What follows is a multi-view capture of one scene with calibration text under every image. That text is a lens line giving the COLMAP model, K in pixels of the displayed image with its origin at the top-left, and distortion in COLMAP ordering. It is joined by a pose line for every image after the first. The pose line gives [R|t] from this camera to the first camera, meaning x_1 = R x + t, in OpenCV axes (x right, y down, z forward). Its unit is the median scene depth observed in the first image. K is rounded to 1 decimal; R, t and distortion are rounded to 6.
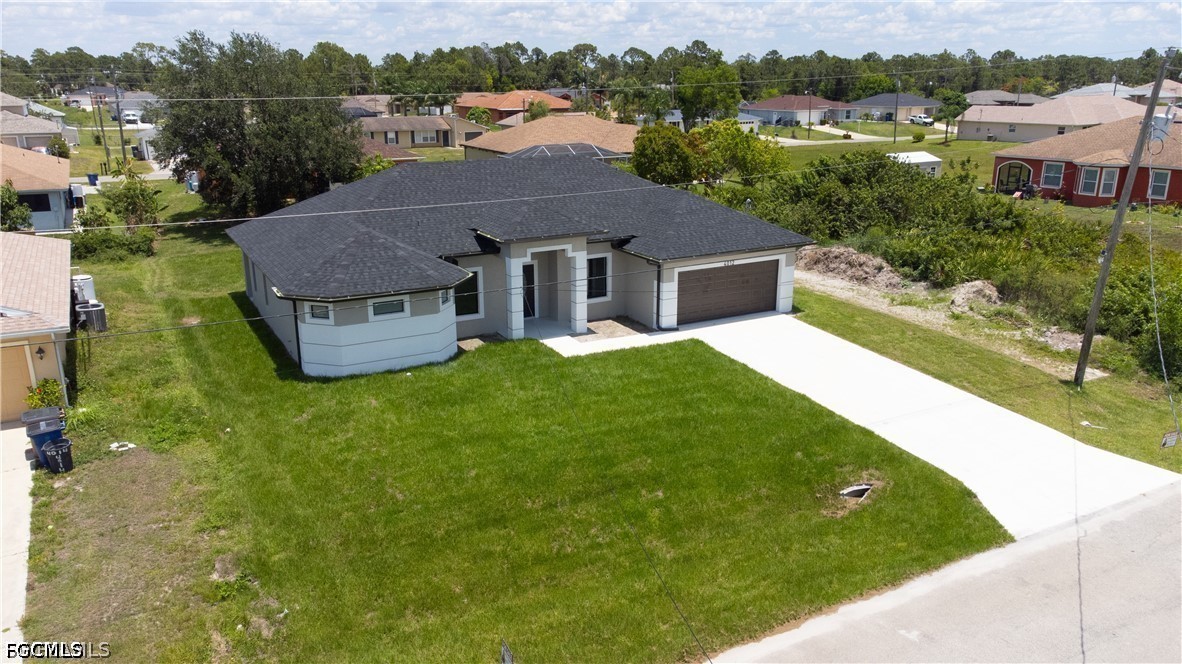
lens RADIAL K [[884.3, 0, 592.2], [0, 884.3, 331.1], [0, 0, 1]] dist [0.043380, 0.004628]
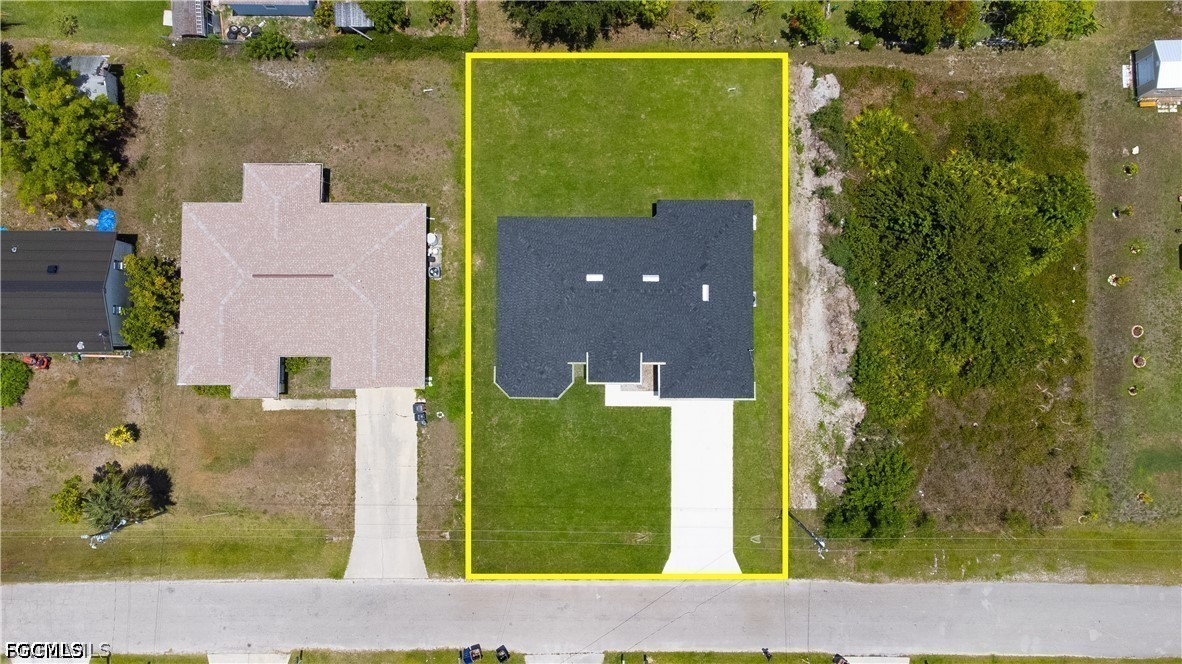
lens RADIAL K [[884.3, 0, 591.0], [0, 884.3, 332.4], [0, 0, 1]] dist [0.043380, 0.004628]
pose [[0.871653, 0.489495, -0.024818, -0.097902], [-0.136993, 0.291939, 0.946575, -2.195635], [0.470589, -0.821685, 0.321527, 0.363842]]
